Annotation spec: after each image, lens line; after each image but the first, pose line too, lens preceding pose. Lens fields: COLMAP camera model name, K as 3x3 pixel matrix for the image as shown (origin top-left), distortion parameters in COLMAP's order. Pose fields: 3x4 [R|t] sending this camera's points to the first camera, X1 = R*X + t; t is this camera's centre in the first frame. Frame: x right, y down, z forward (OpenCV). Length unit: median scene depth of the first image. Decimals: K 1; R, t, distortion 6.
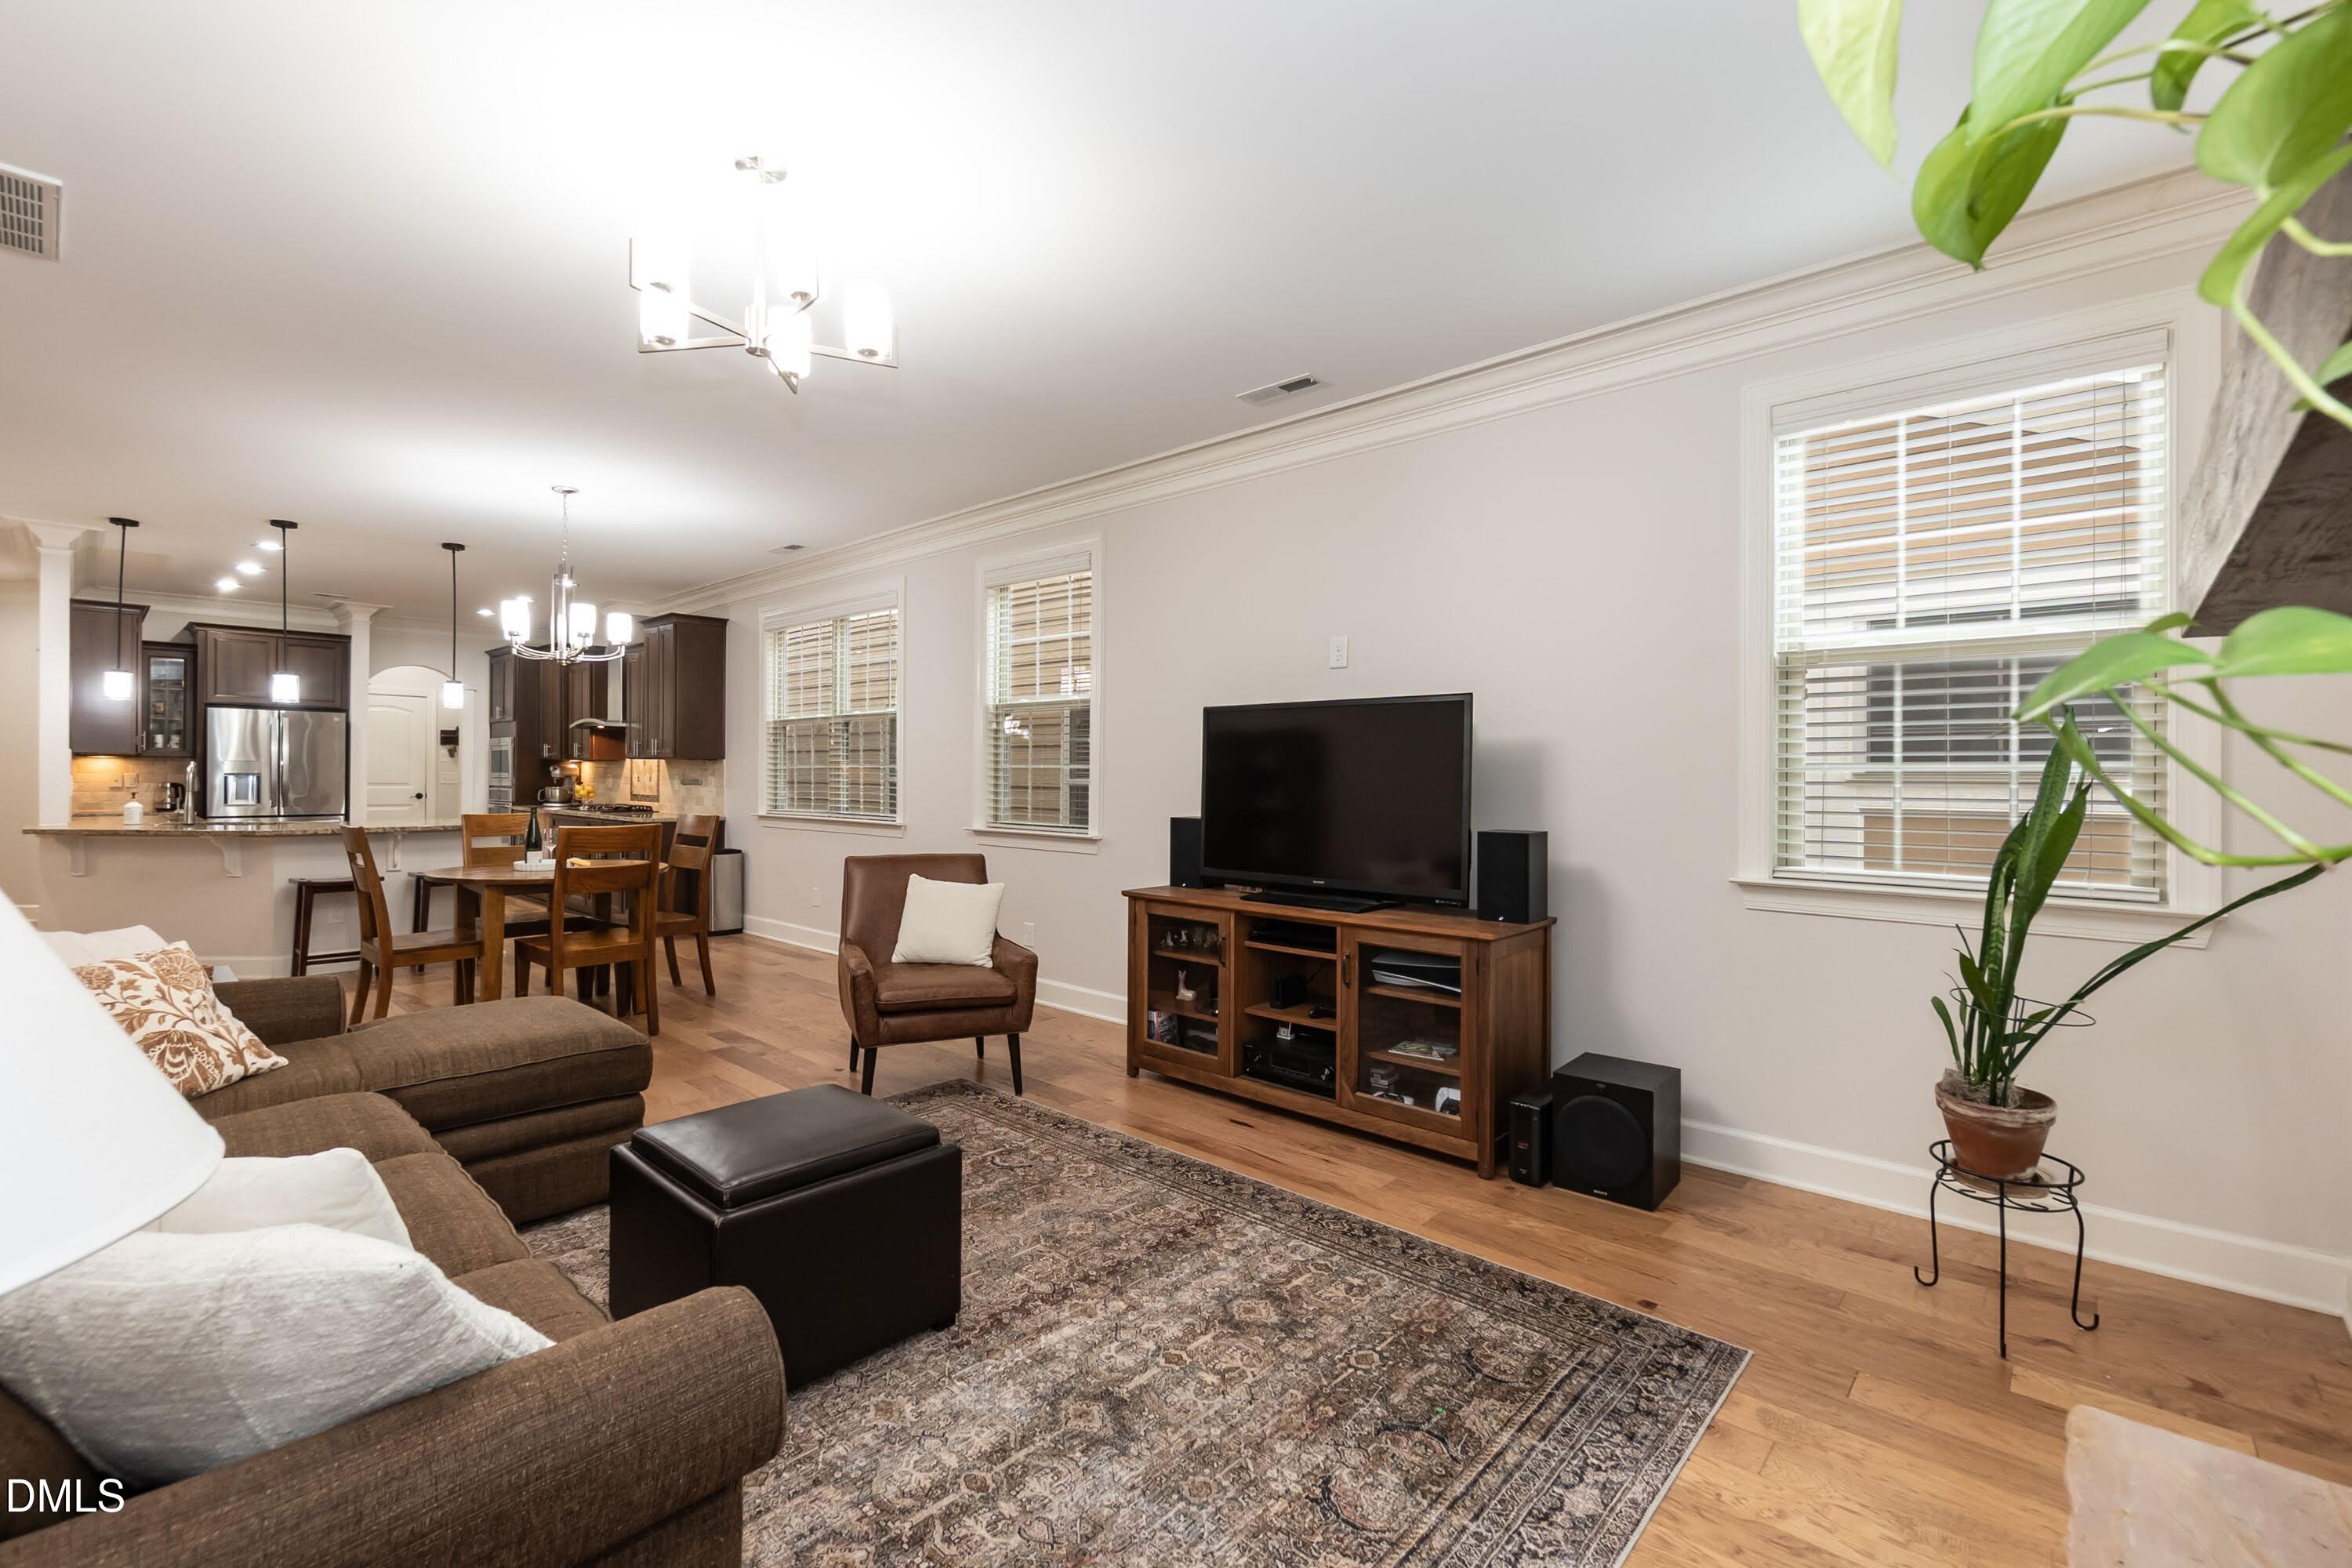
lens RADIAL K [[1017.7, 0, 1181.3], [0, 1017.7, 778.1], [0, 0, 1]] dist [-0.003323, 0.000970]
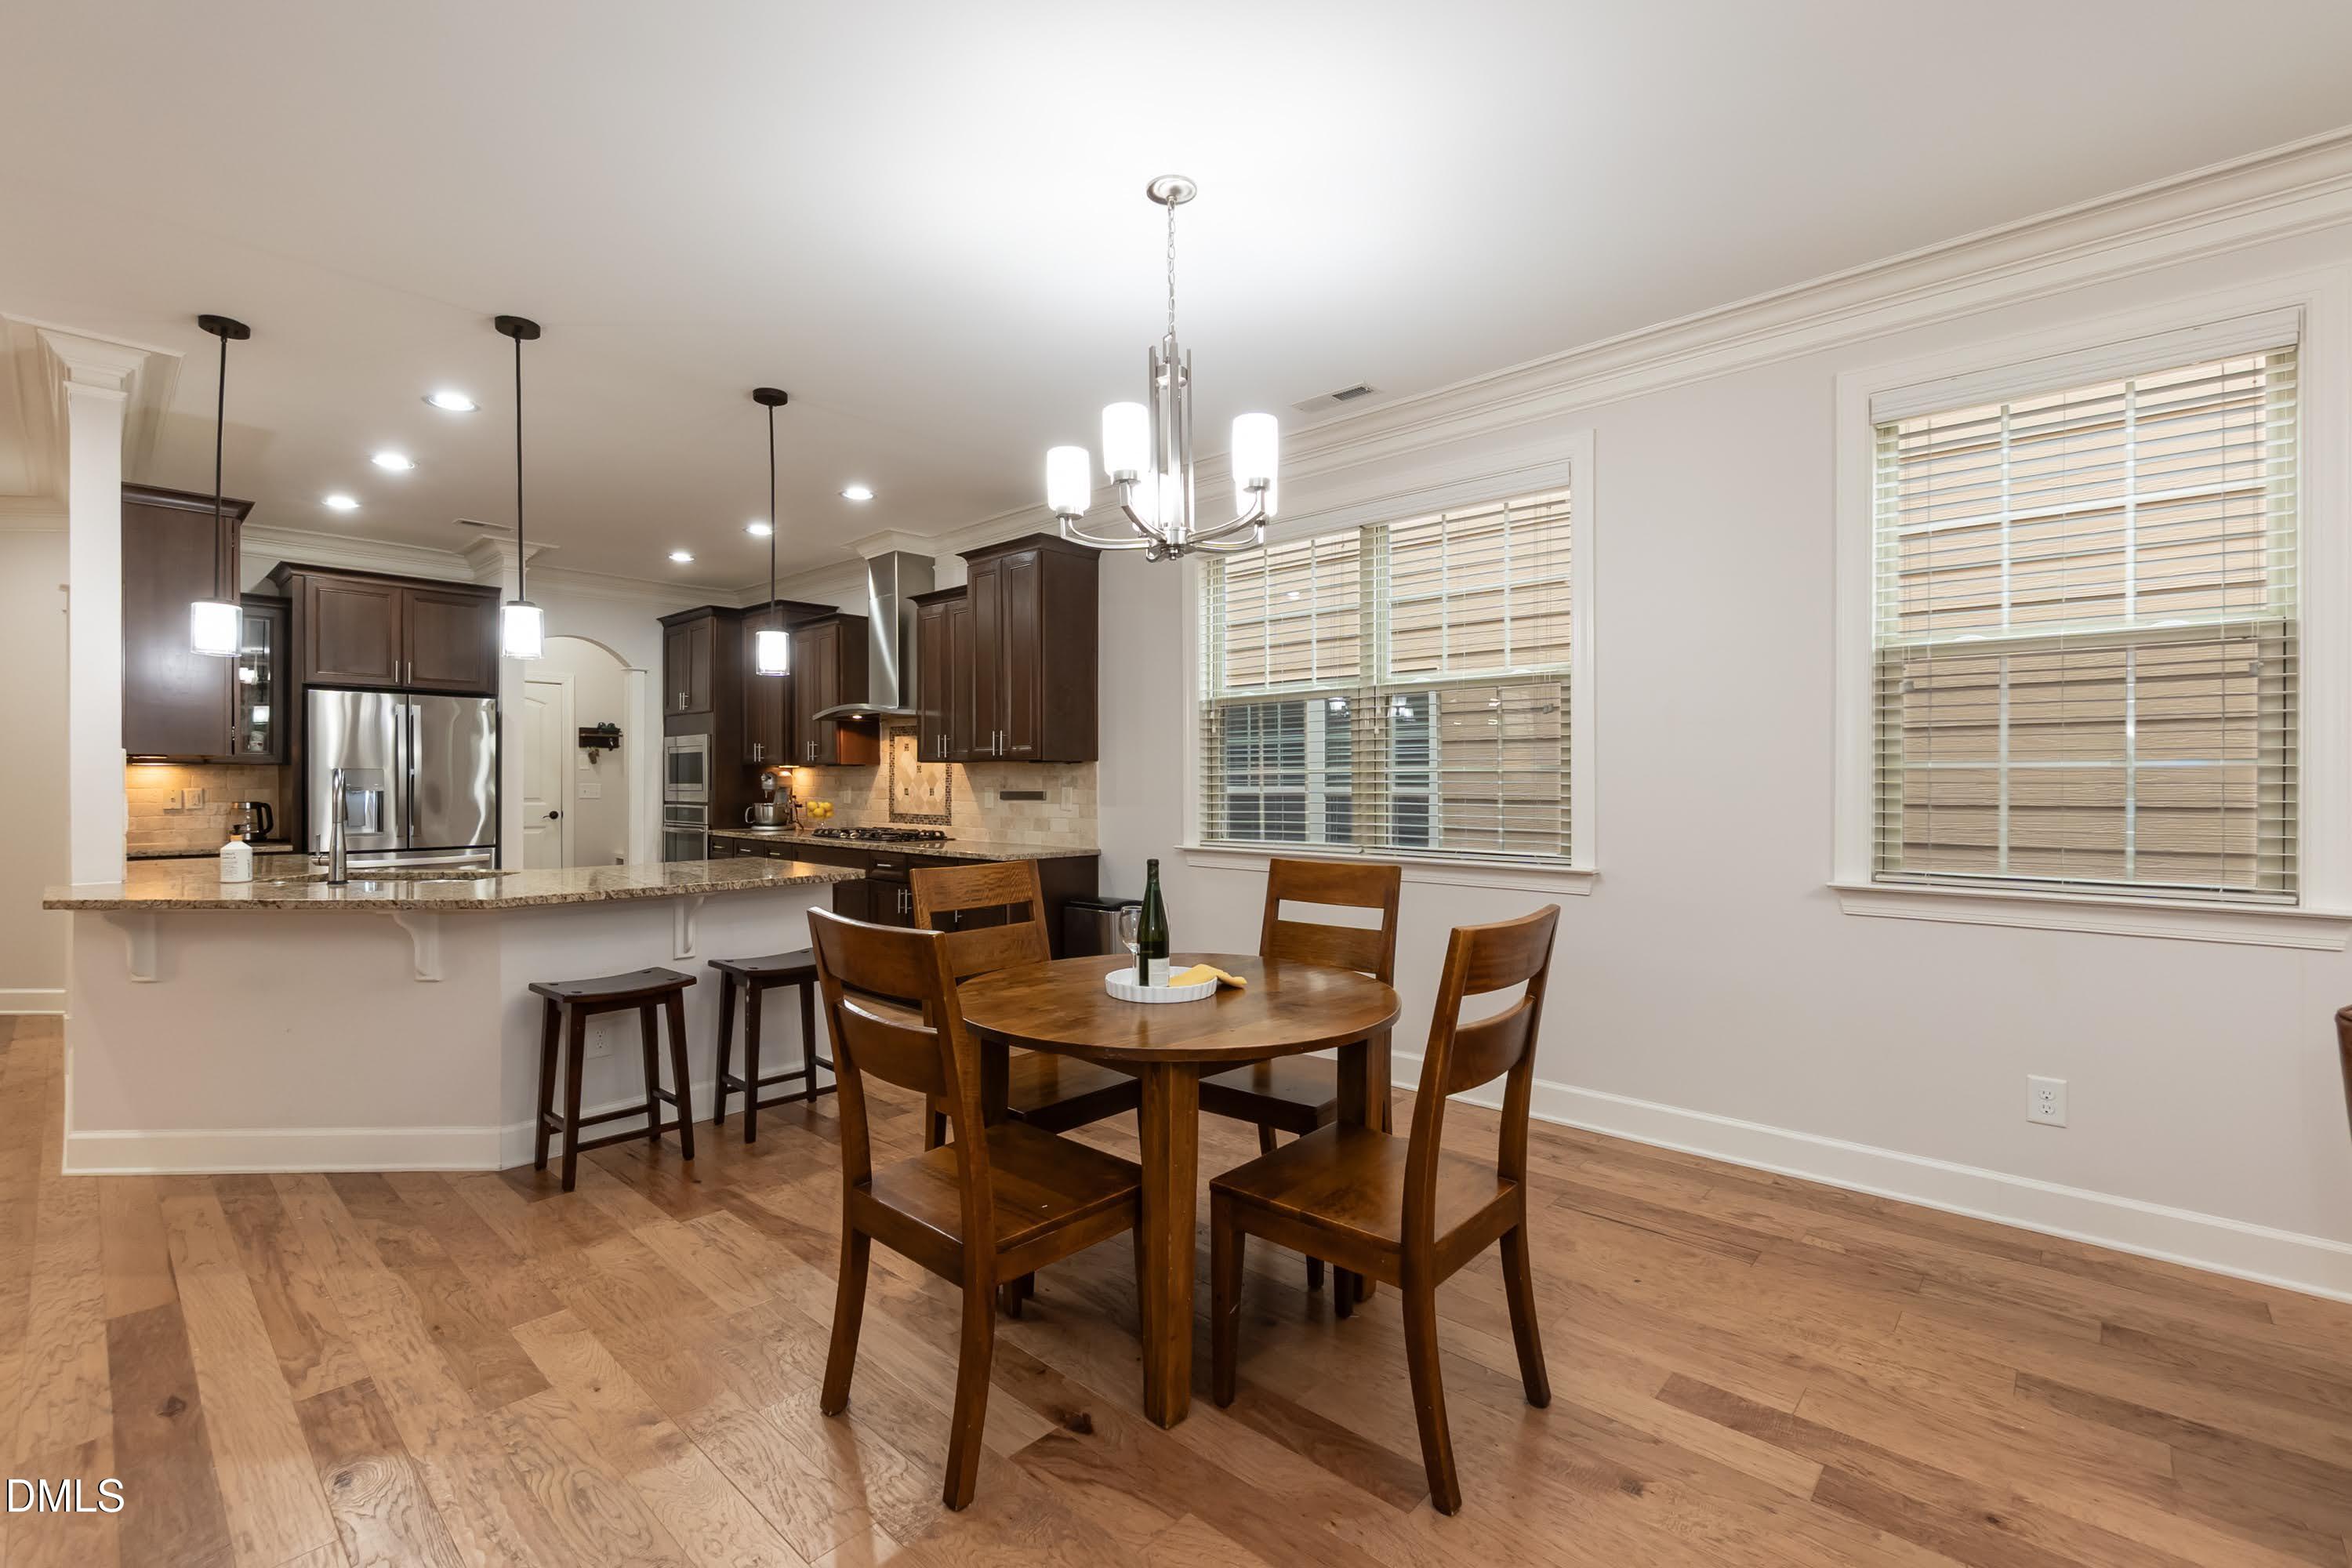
lens RADIAL K [[1017.7, 0, 1171.6], [0, 1017.7, 782.5], [0, 0, 1]] dist [-0.003323, 0.000970]
pose [[0.999956, -0.006598, -0.006671, -0.382944], [0.006585, 0.999976, -0.001982, -0.003024], [0.006684, 0.001938, 0.999976, 0.331312]]
